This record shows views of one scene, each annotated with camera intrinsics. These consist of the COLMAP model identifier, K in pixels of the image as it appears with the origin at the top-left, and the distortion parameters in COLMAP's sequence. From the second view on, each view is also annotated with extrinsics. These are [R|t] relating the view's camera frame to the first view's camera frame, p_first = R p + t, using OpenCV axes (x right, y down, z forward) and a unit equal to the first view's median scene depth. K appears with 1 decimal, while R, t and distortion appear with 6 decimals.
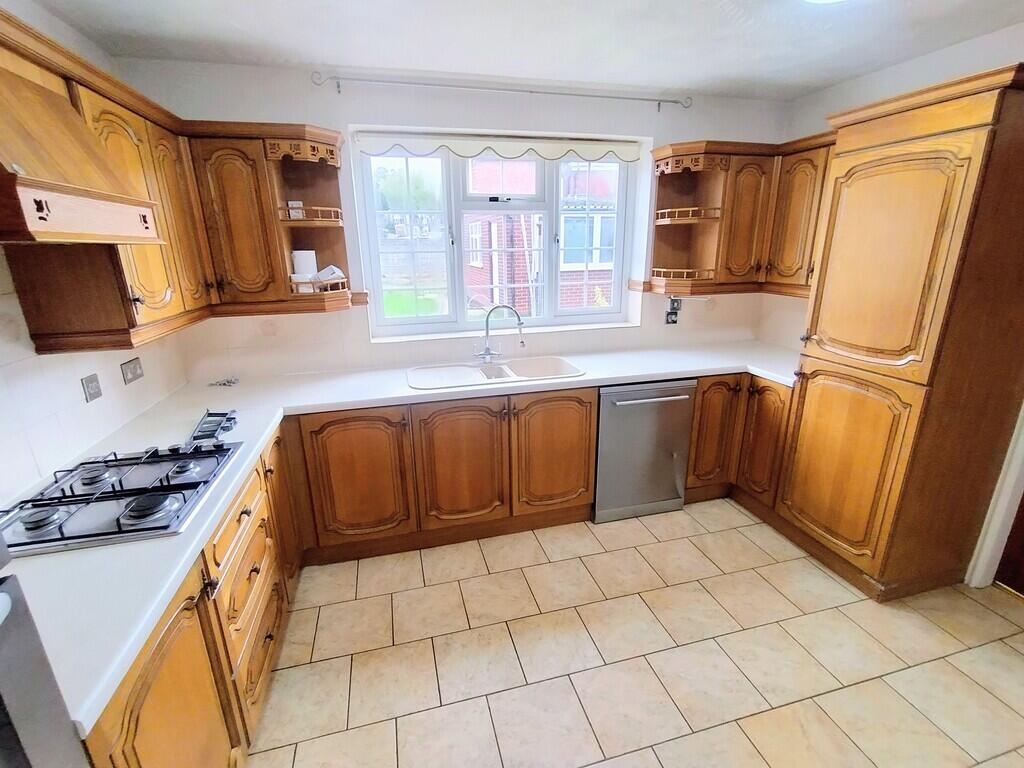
lens RADIAL K [[467.2, 0, 510.8], [0, 467.2, 387.1], [0, 0, 1]] dist [-0.000284, 0.000354]
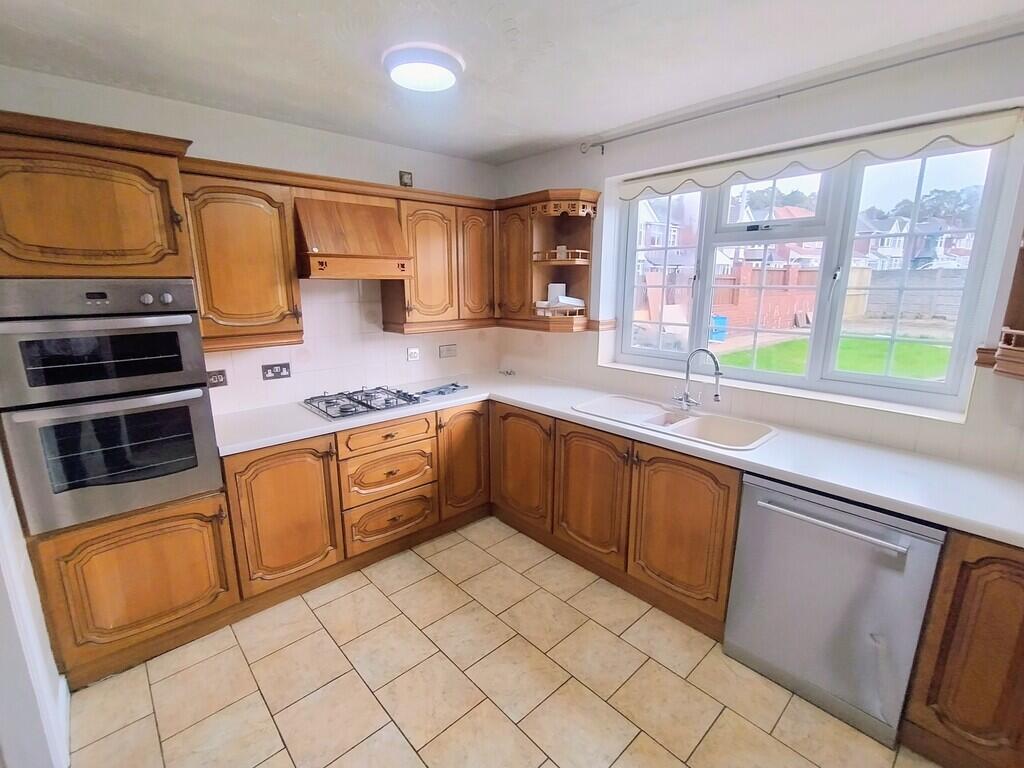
lens RADIAL K [[467.2, 0, 509.9], [0, 467.2, 386.0], [0, 0, 1]] dist [-0.000284, 0.000354]
pose [[0.465636, 0.207232, -0.860371, 0.642689], [-0.259584, 0.961416, 0.091083, -0.104496], [0.846049, 0.180927, 0.501464, 0.298058]]
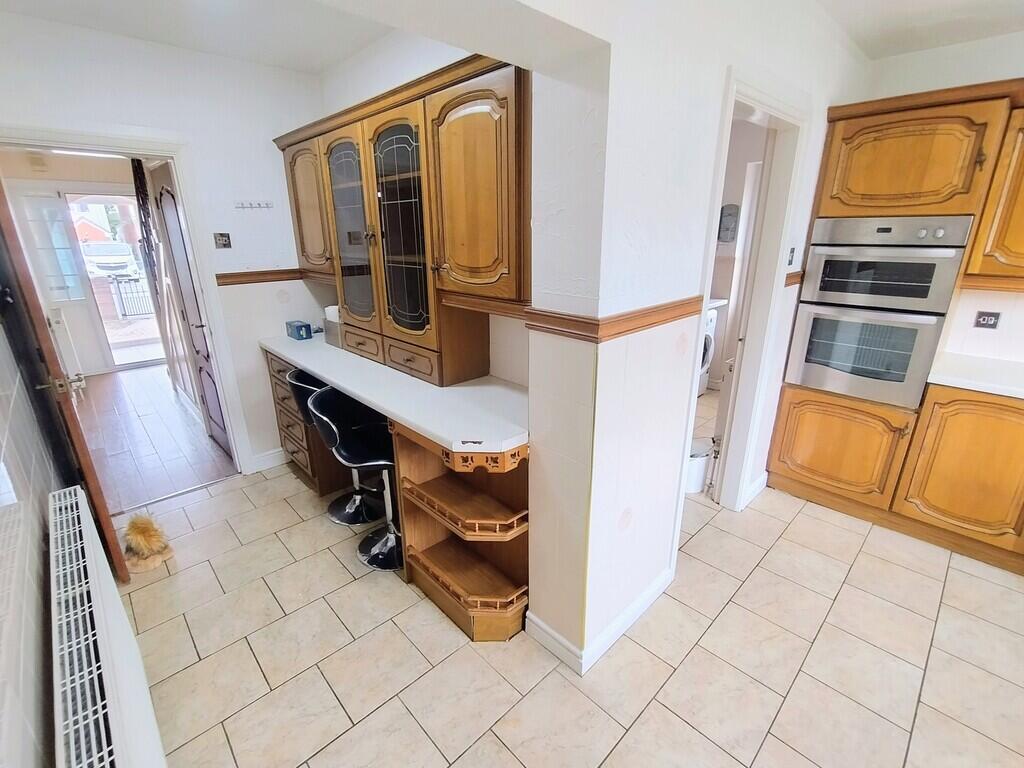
lens RADIAL K [[467.2, 0, 509.9], [0, 467.2, 383.7], [0, 0, 1]] dist [-0.000284, 0.000354]
pose [[-0.873595, 0.174712, -0.454210, 0.846535], [-0.120495, 0.826619, 0.549711, -0.177193], [0.471500, 0.534955, -0.701079, 0.557791]]
